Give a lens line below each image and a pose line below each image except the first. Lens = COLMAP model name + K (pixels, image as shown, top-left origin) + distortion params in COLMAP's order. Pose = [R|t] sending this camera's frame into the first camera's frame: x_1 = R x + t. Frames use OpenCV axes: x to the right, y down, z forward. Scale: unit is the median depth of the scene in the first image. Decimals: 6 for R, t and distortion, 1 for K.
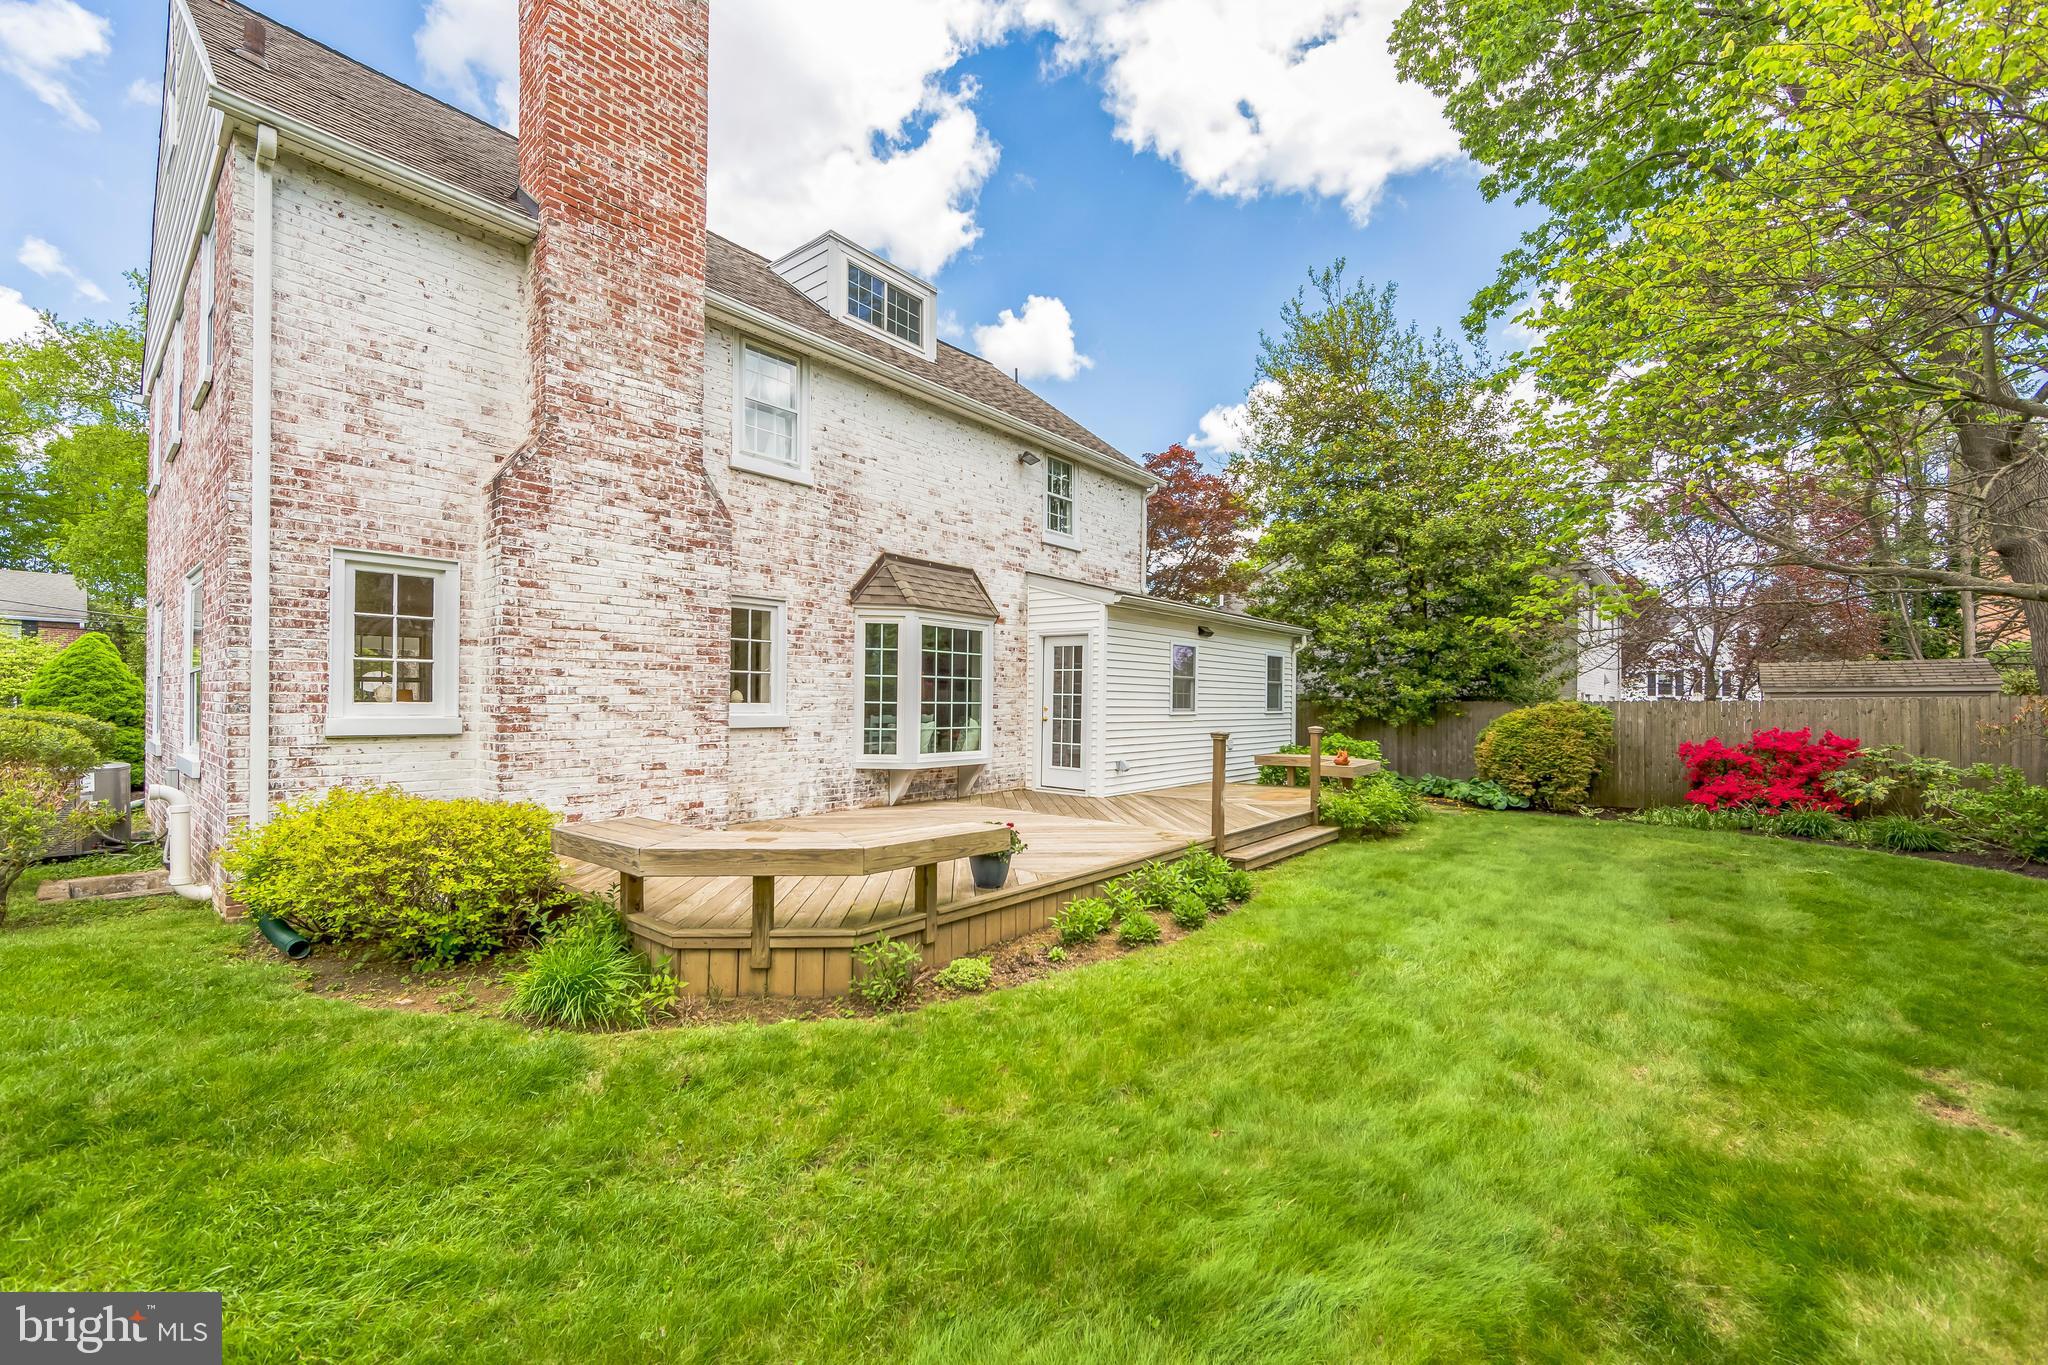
lens RADIAL K [[802.3, 0, 1031.6], [0, 802.3, 680.5], [0, 0, 1]] dist [0.000878, -0.000050]
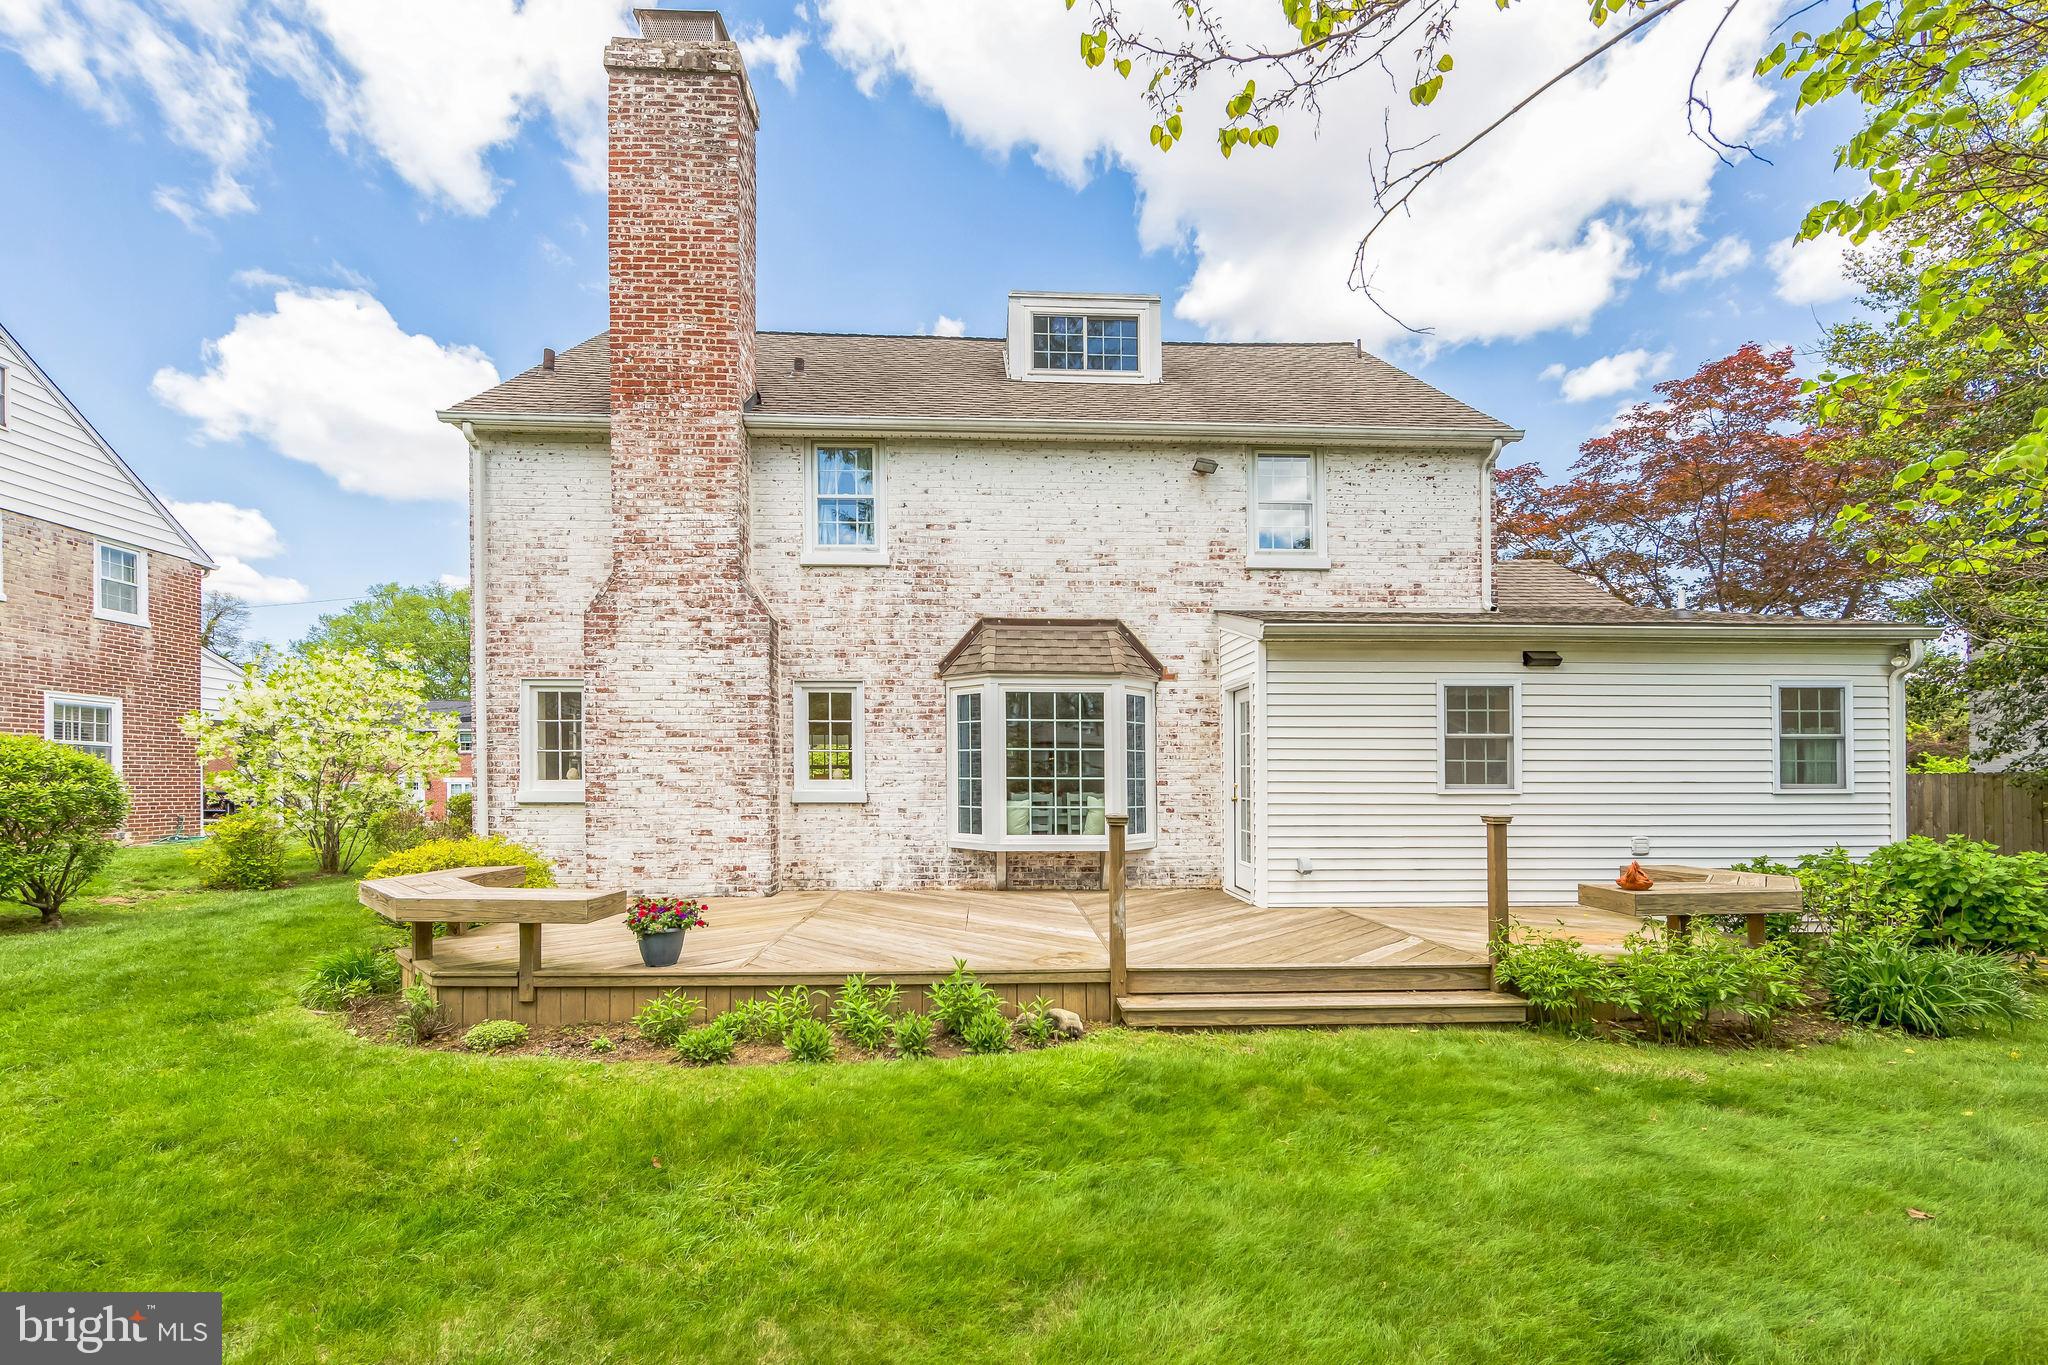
lens RADIAL K [[842.8, 0, 1026.2], [0, 842.8, 765.0], [0, 0, 1]] dist [0.001650, 0.000080]
pose [[0.675199, -0.024067, -0.737243, 0.770326], [0.024137, 0.999653, -0.010527, 0.031168], [0.737241, -0.010687, 0.675546, 0.503963]]
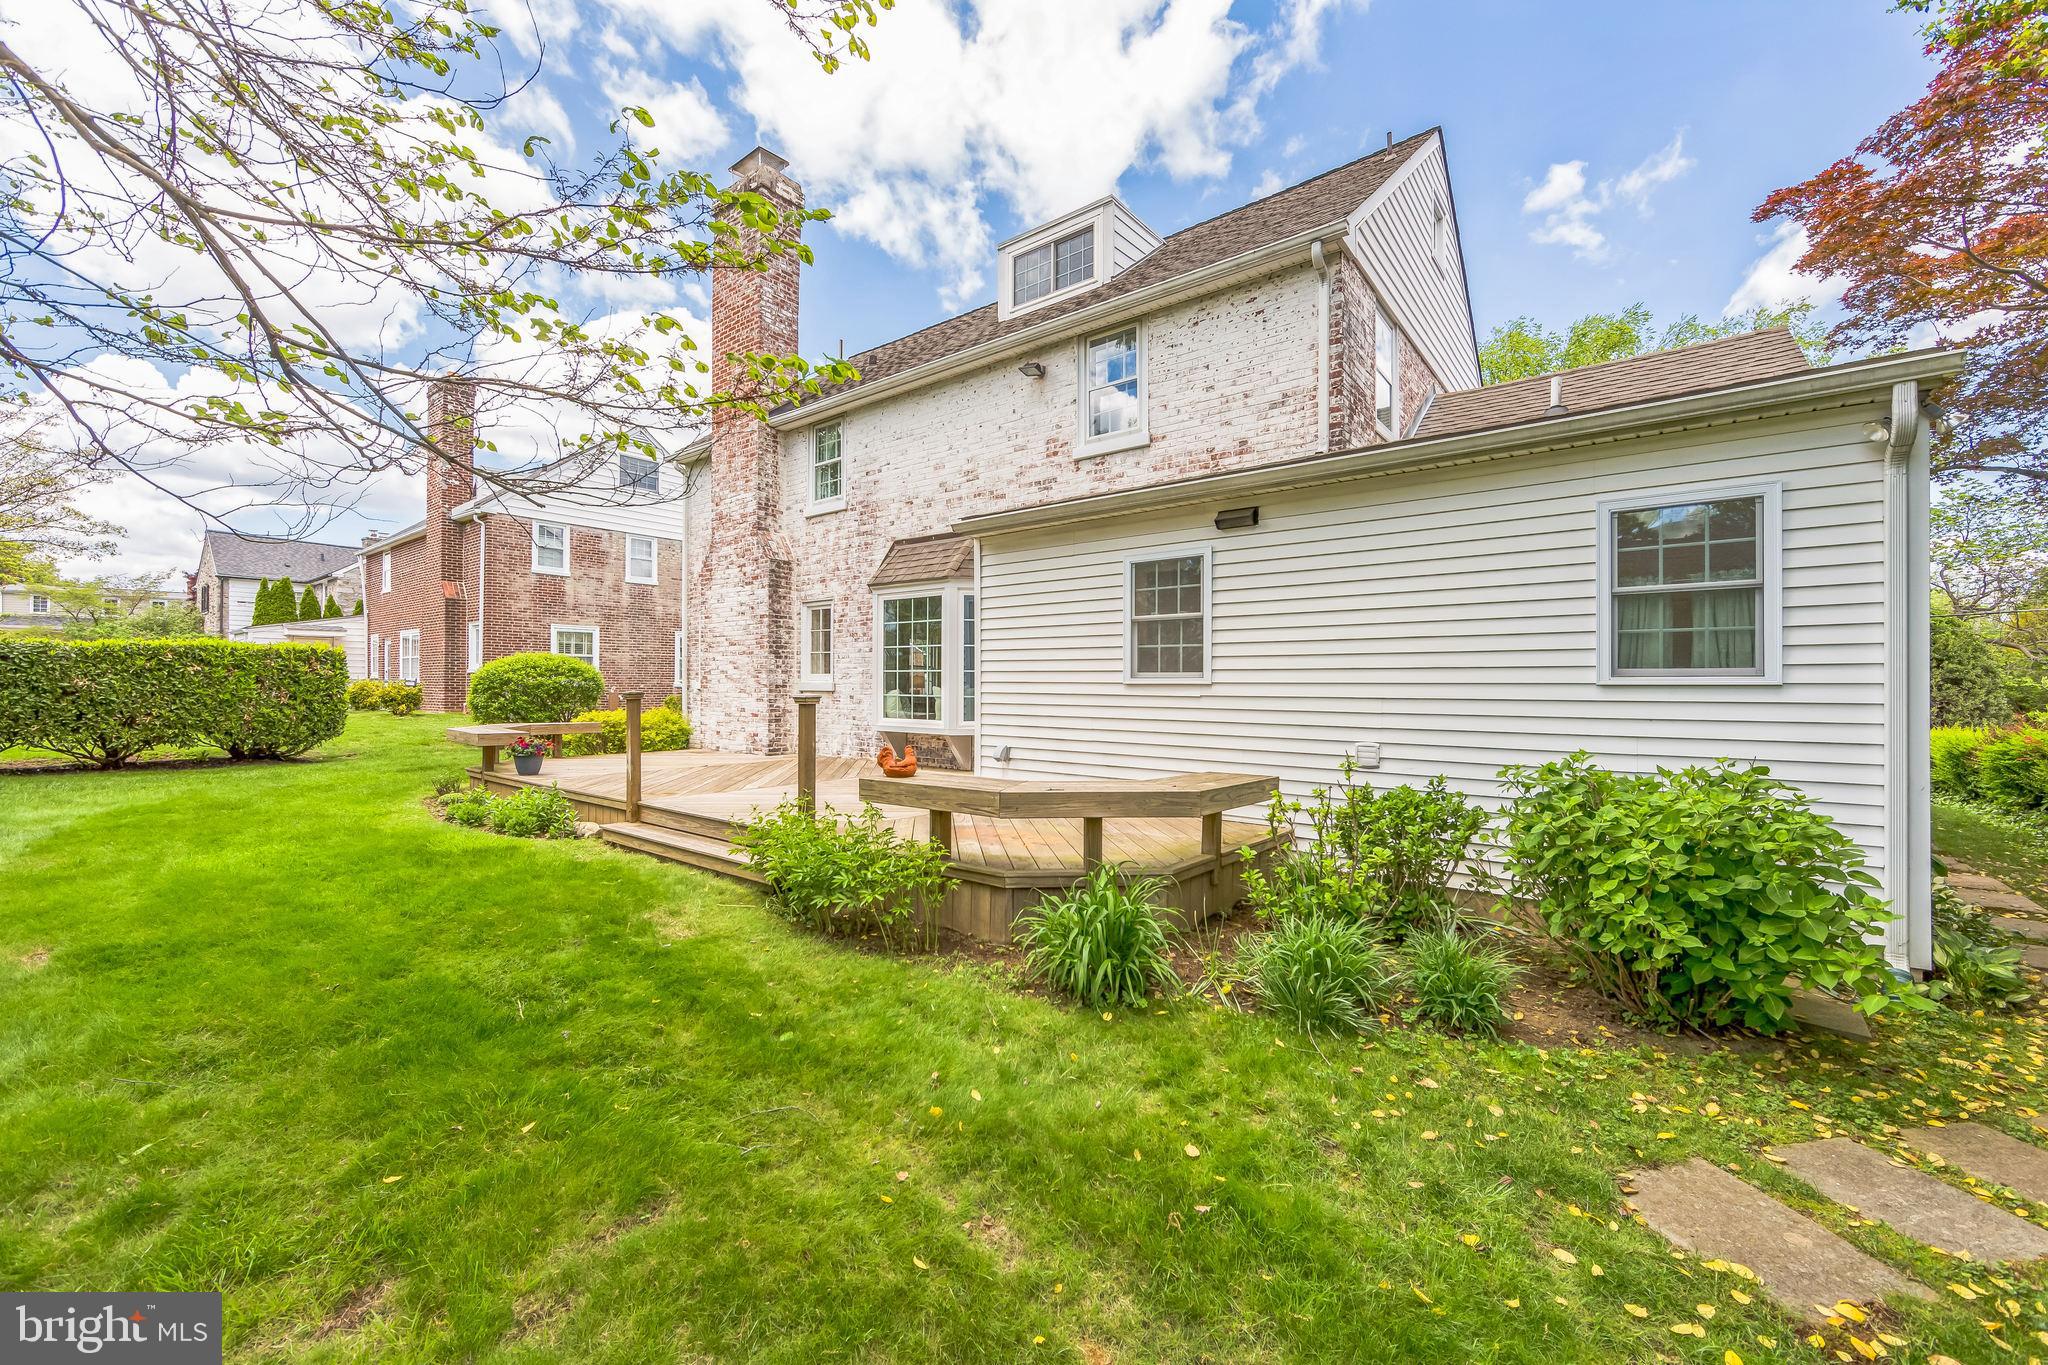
lens RADIAL K [[802.3, 0, 1021.9], [0, 802.3, 666.0], [0, 0, 1]] dist [0.000878, -0.000050]
pose [[0.020489, -0.035016, -0.999177, 1.289144], [0.018210, 0.999234, -0.034644, 0.082784], [0.999624, -0.017485, 0.021111, 1.558865]]
